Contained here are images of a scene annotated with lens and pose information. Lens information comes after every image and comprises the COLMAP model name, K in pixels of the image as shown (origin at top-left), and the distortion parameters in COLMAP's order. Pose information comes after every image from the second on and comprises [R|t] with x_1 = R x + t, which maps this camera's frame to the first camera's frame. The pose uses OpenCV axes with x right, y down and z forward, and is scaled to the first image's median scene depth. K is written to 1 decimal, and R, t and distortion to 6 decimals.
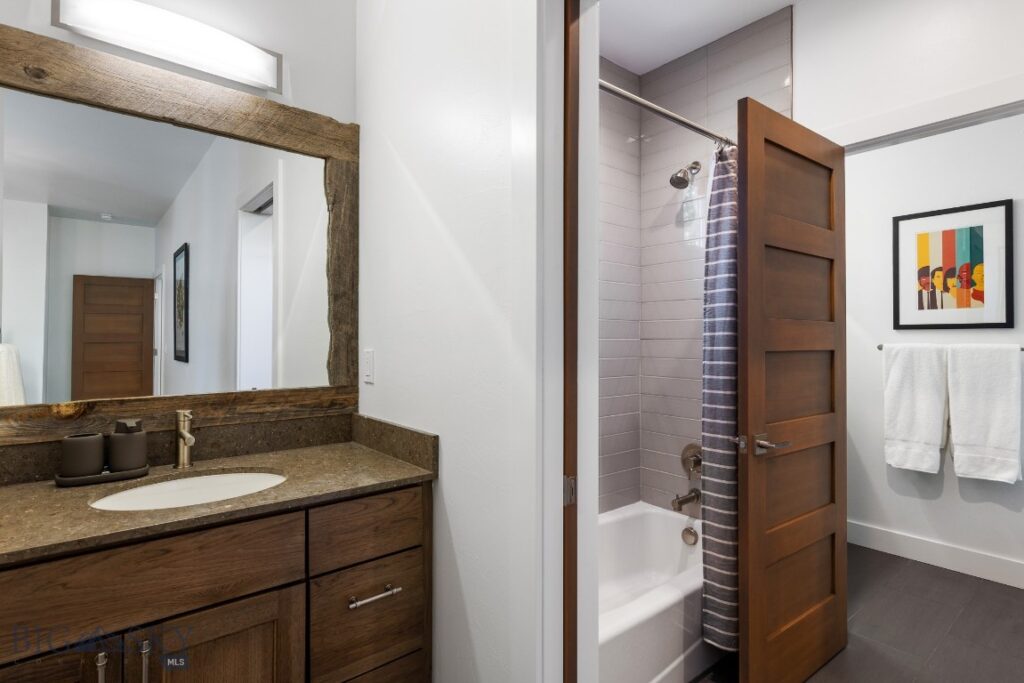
lens RADIAL K [[533.7, 0, 513.3], [0, 533.7, 340.4], [0, 0, 1]] dist [-0.000615, -0.000033]
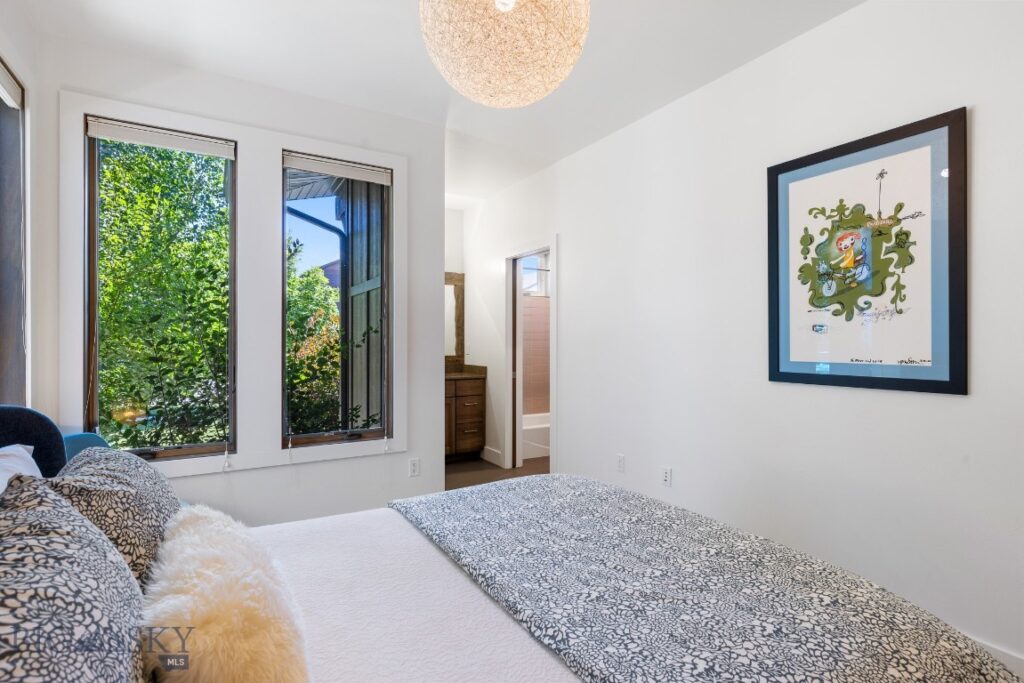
lens RADIAL K [[533.7, 0, 511.6], [0, 533.7, 342.3], [0, 0, 1]] dist [-0.000615, -0.000033]
pose [[0.990879, 0.004299, -0.134688, 0.552165], [-0.004090, 0.999990, 0.001826, -0.001784], [0.134695, -0.001258, 0.990886, -2.778921]]
